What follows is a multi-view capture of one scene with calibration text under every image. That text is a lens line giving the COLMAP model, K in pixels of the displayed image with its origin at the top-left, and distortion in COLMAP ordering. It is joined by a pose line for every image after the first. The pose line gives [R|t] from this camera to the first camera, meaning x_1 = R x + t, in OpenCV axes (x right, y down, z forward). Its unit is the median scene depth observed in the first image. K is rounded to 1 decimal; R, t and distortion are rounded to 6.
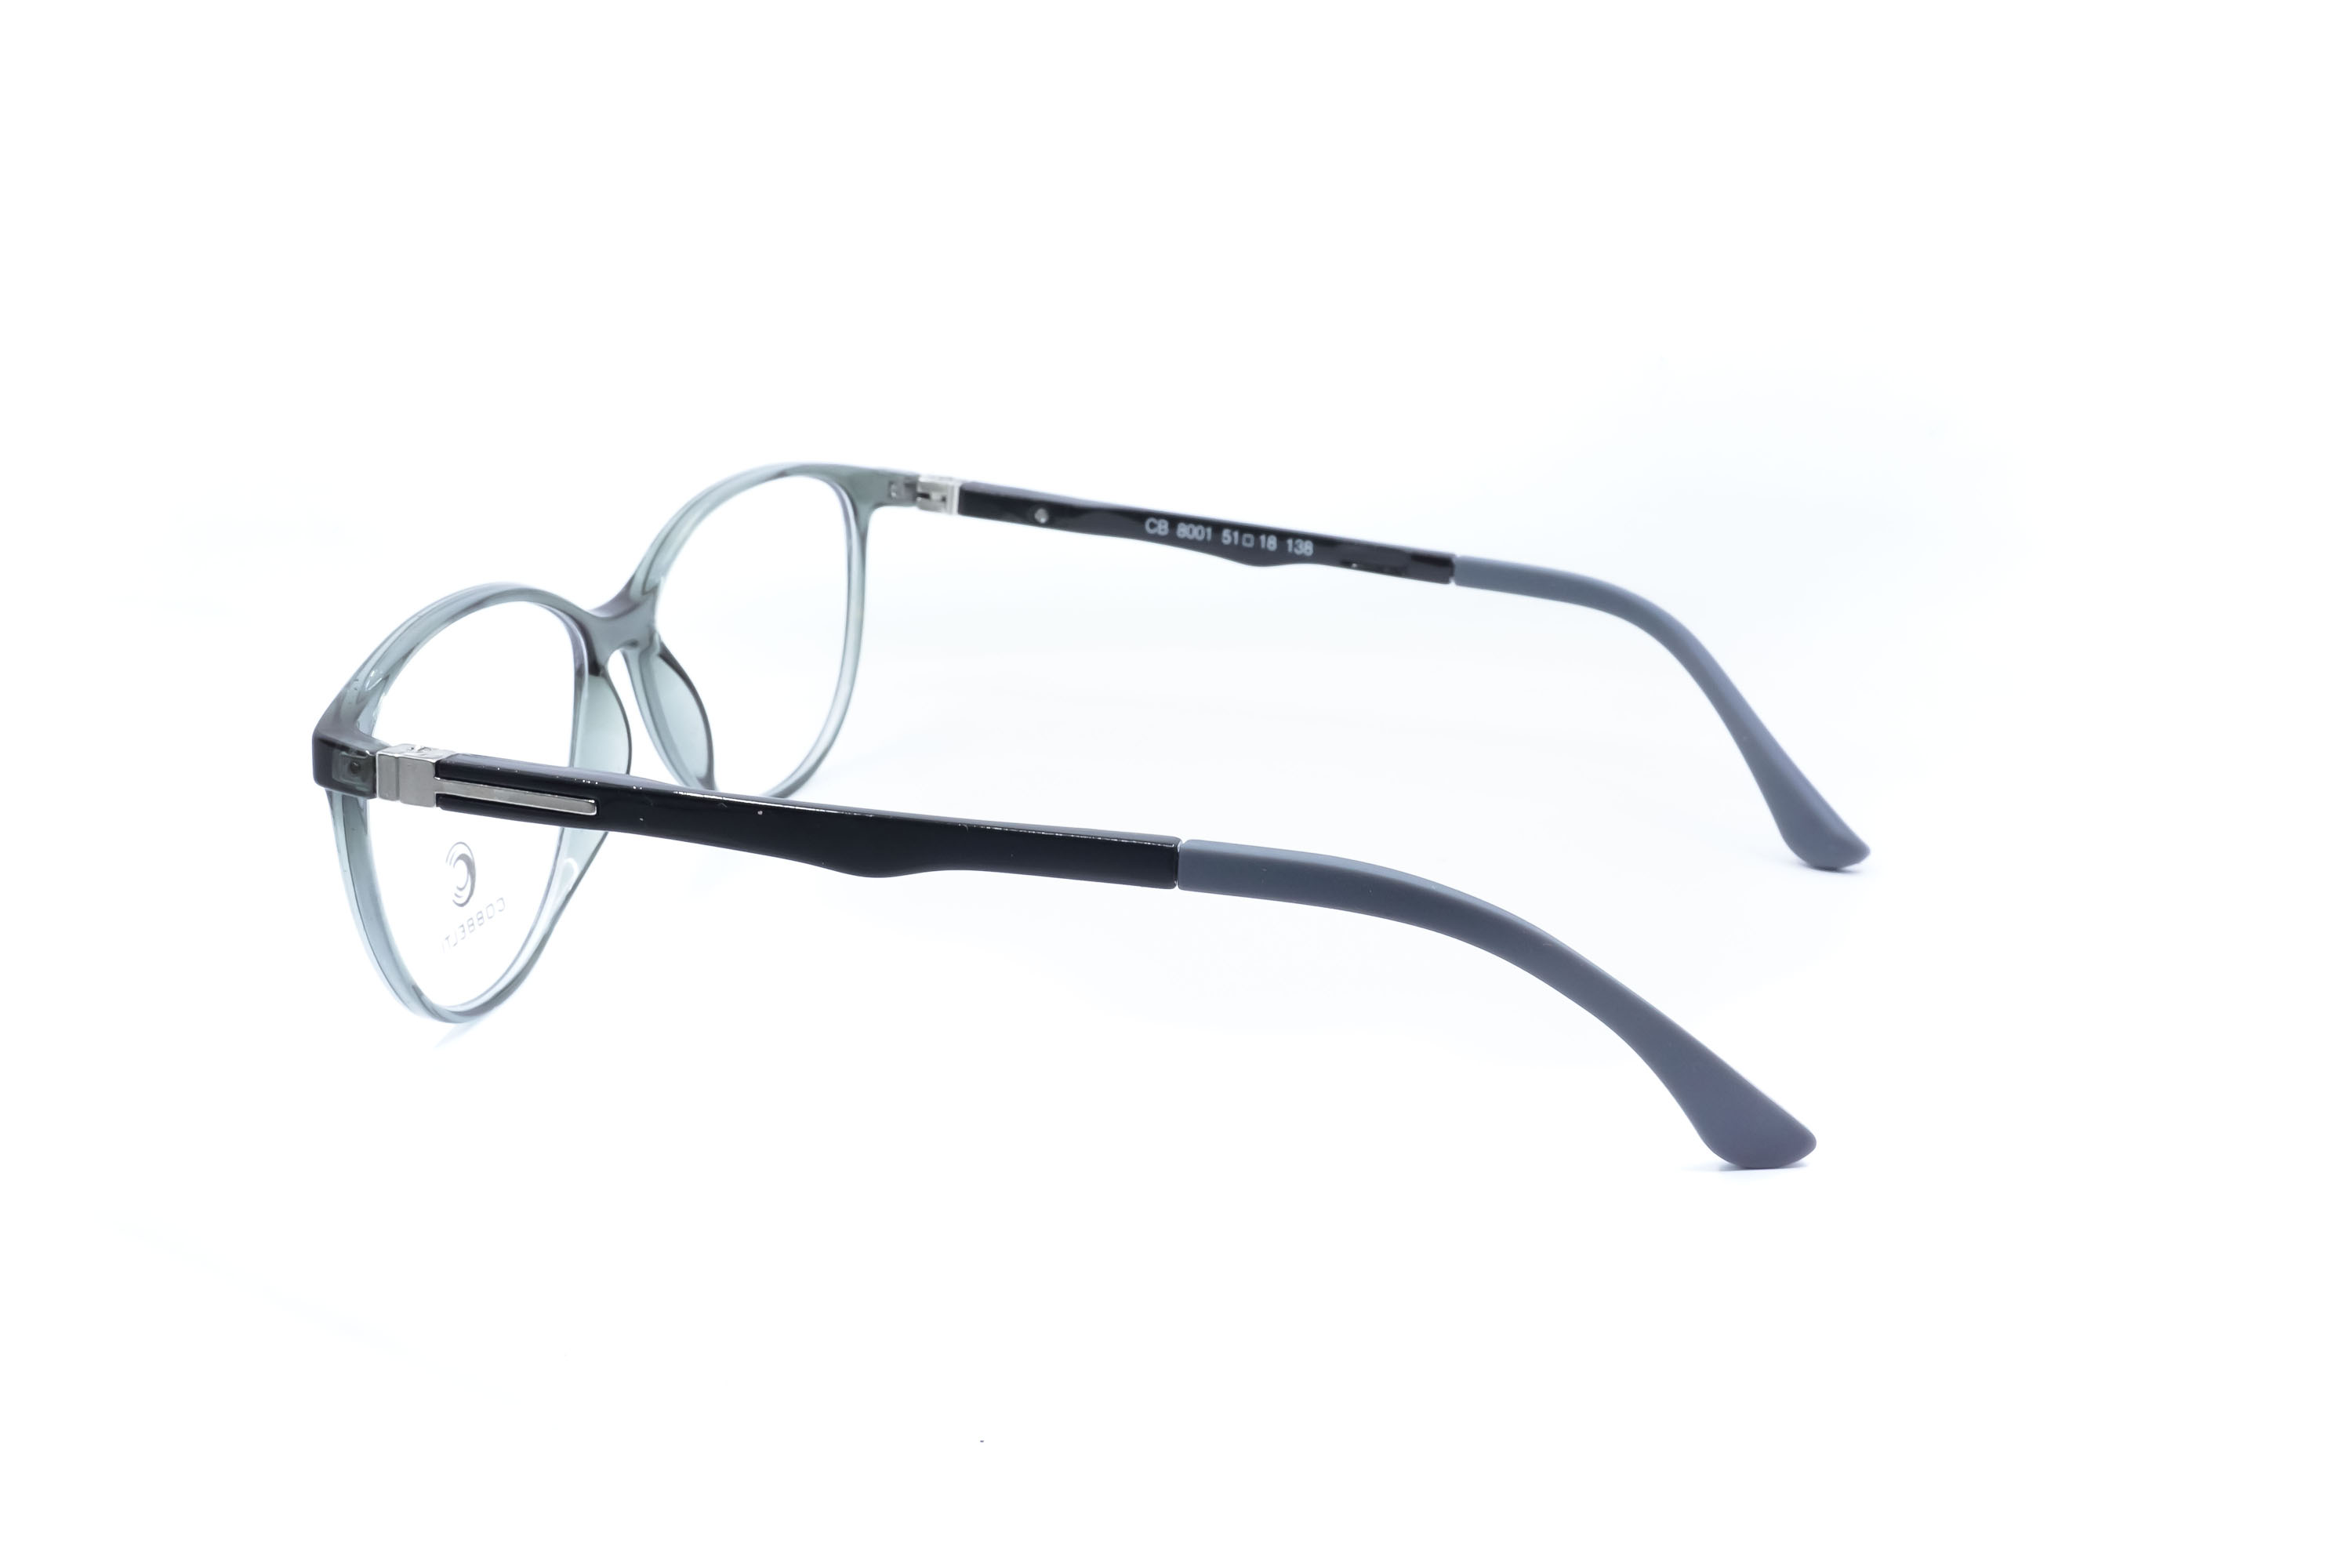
lens RADIAL K [[2587.6, 0, 1192.9], [0, 2587.6, 778.8], [0, 0, 1]] dist [-0.008667, 0.000000]
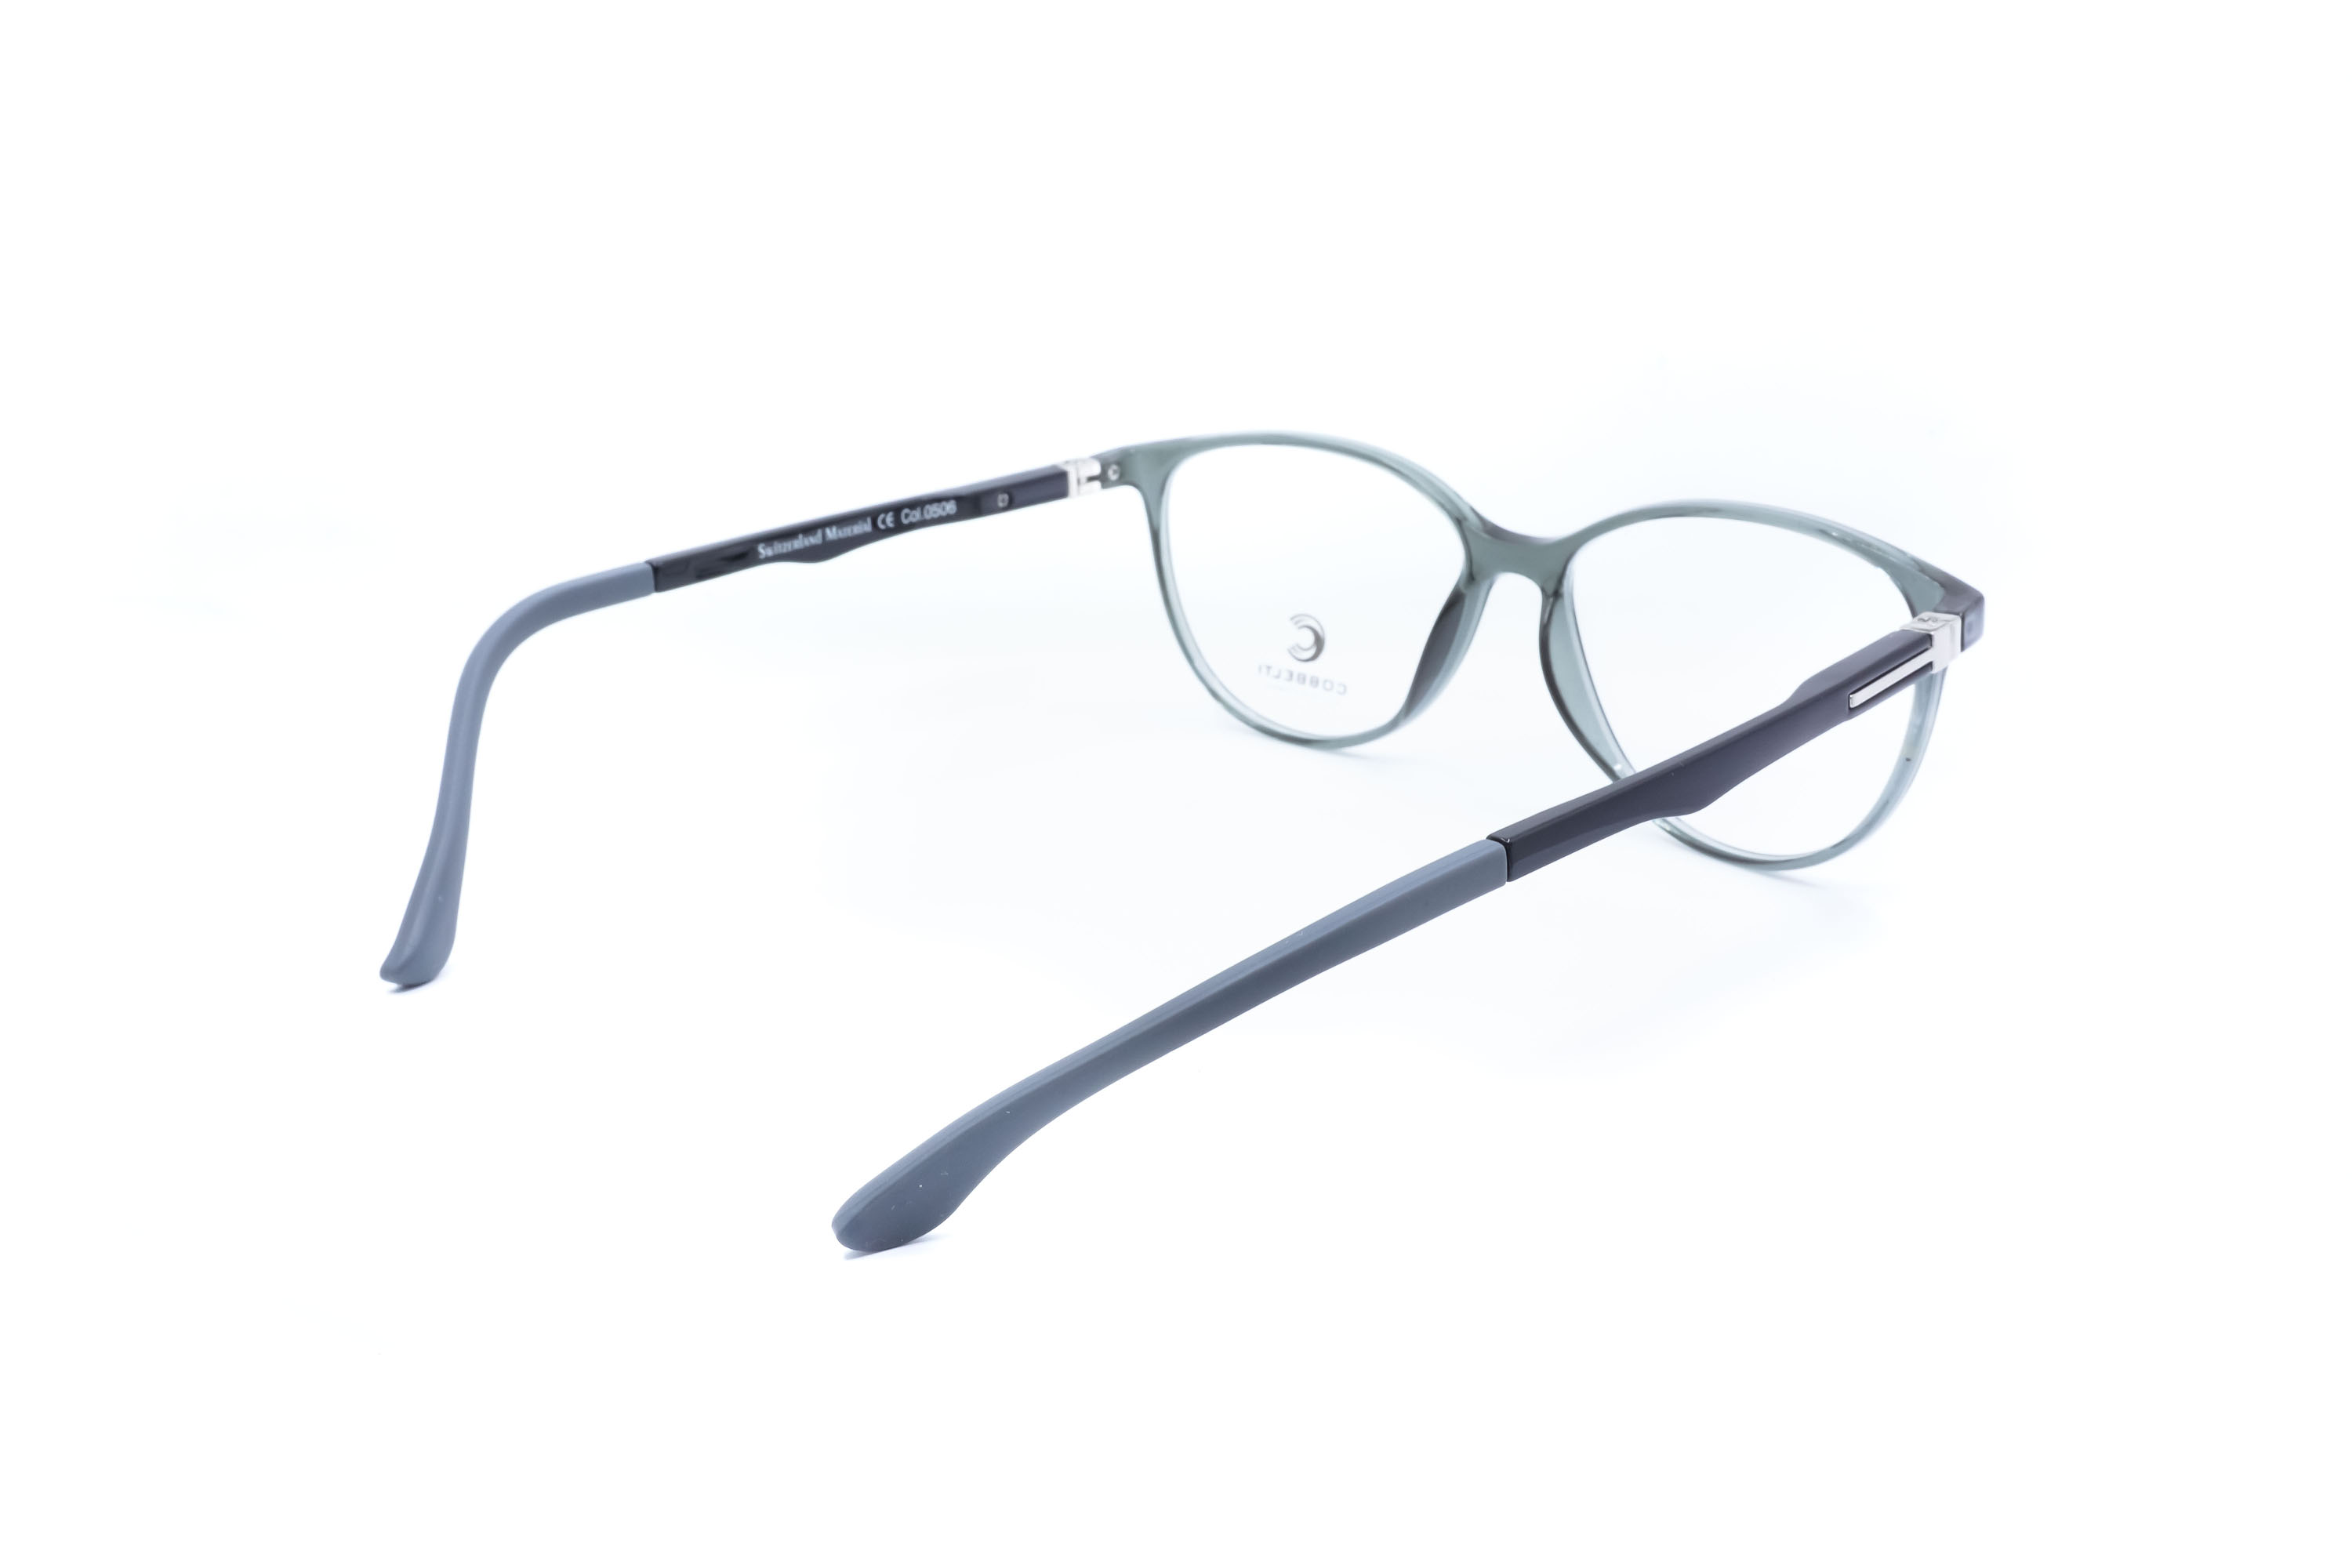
lens RADIAL K [[2587.6, 0, 1152.7], [0, 2587.6, 791.0], [0, 0, 1]] dist [-0.008667, 0.000000]
pose [[-0.532558, 0.265829, -0.803565, 0.668176], [-0.232699, 0.866828, 0.440976, -0.364774], [0.813777, 0.421834, -0.399778, 1.174923]]
